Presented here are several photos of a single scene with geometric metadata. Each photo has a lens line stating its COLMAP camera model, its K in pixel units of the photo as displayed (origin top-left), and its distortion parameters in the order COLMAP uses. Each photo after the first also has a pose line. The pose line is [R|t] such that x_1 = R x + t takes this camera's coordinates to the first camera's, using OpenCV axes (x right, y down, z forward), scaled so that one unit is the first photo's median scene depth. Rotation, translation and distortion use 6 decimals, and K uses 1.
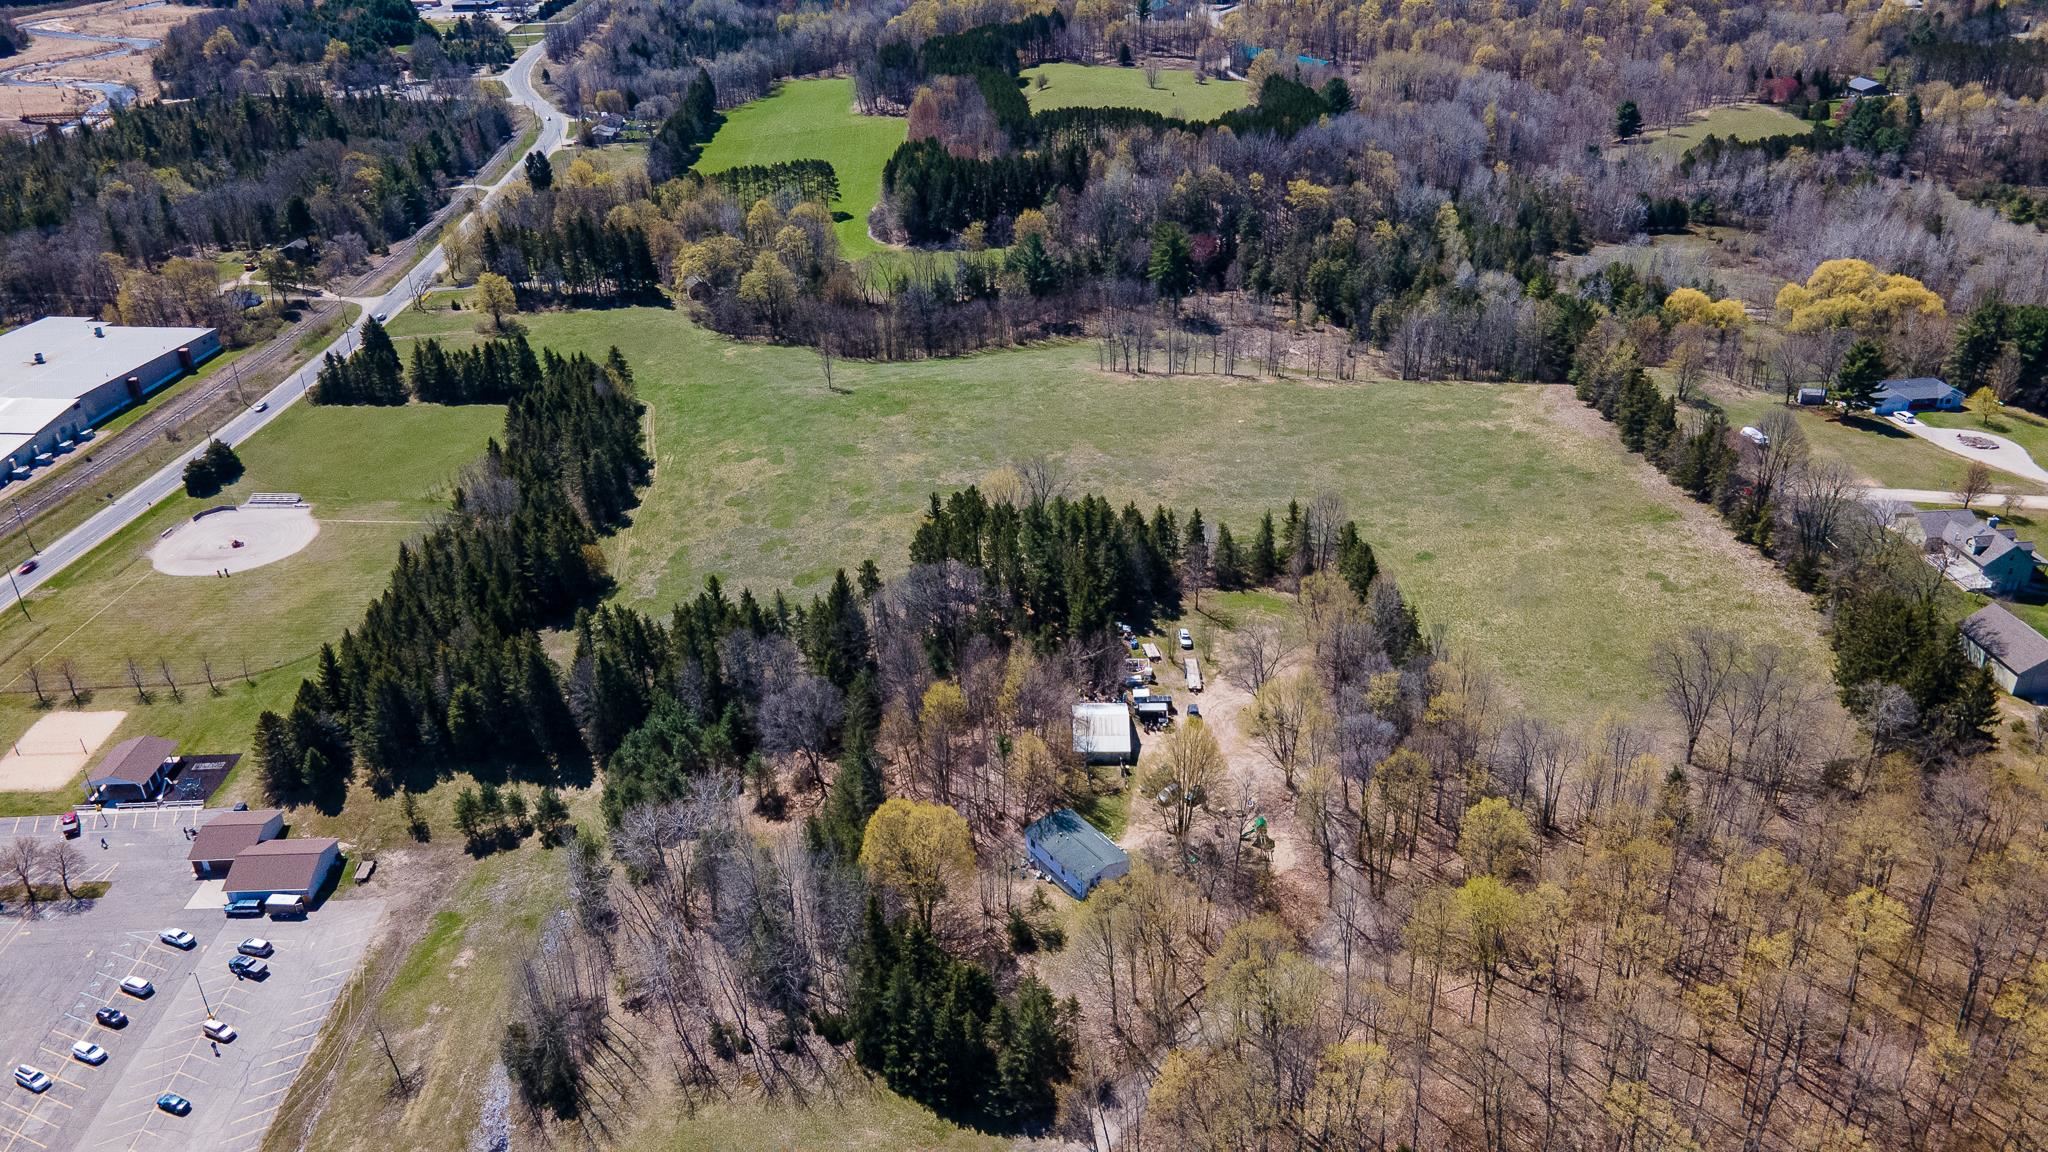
lens RADIAL K [[1450.9, 0, 1024.0], [0, 1450.9, 576.0], [0, 0, 1]] dist [0.002833, 0.002629]
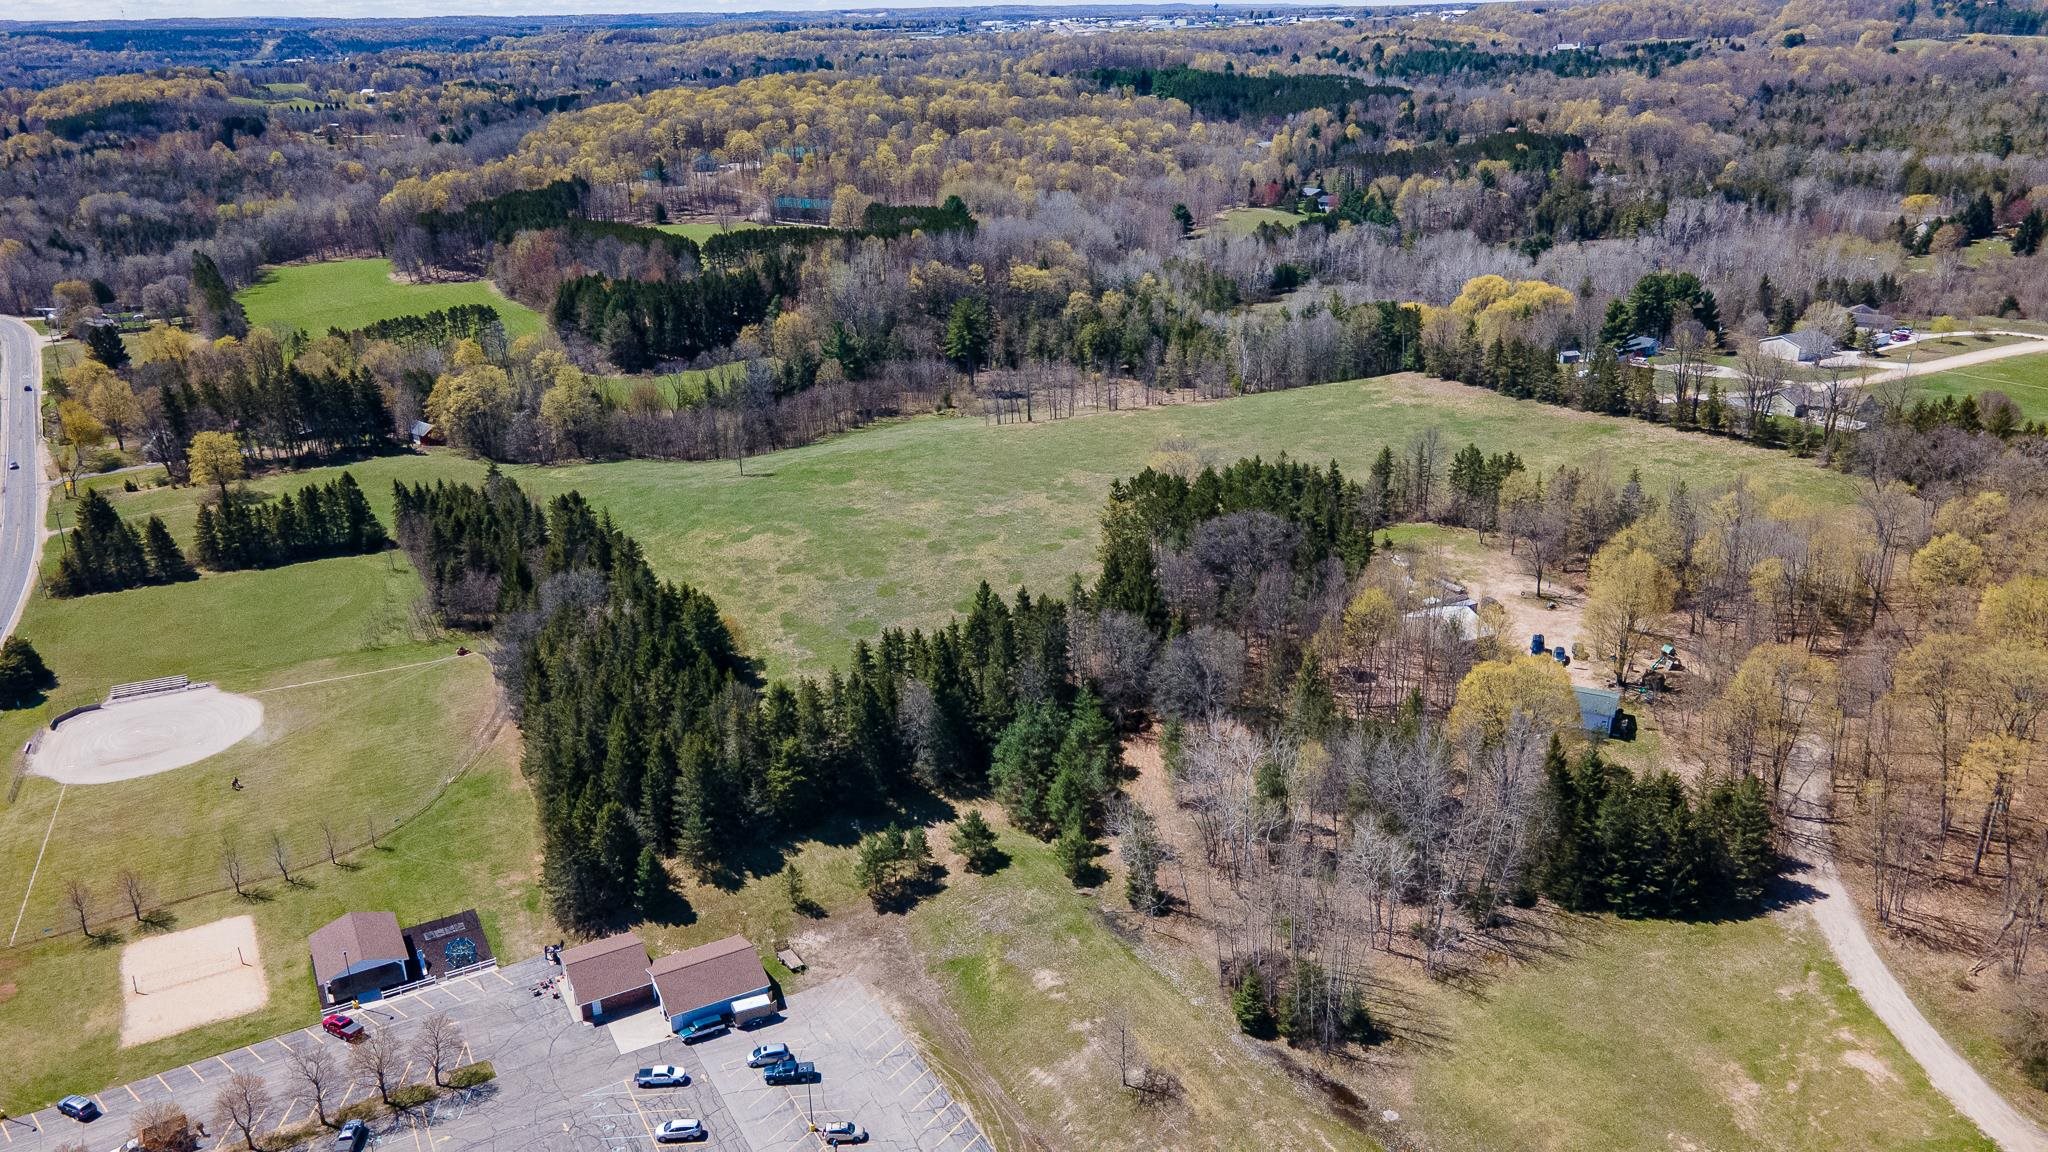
lens RADIAL K [[1432.9, 0, 1024.0], [0, 1432.9, 576.0], [0, 0, 1]] dist [-0.000613, -0.000499]
pose [[0.899814, -0.168709, 0.402334, -0.629446], [0.216322, 0.973388, -0.075634, 0.078687], [-0.378867, 0.155090, 0.912363, 0.156351]]
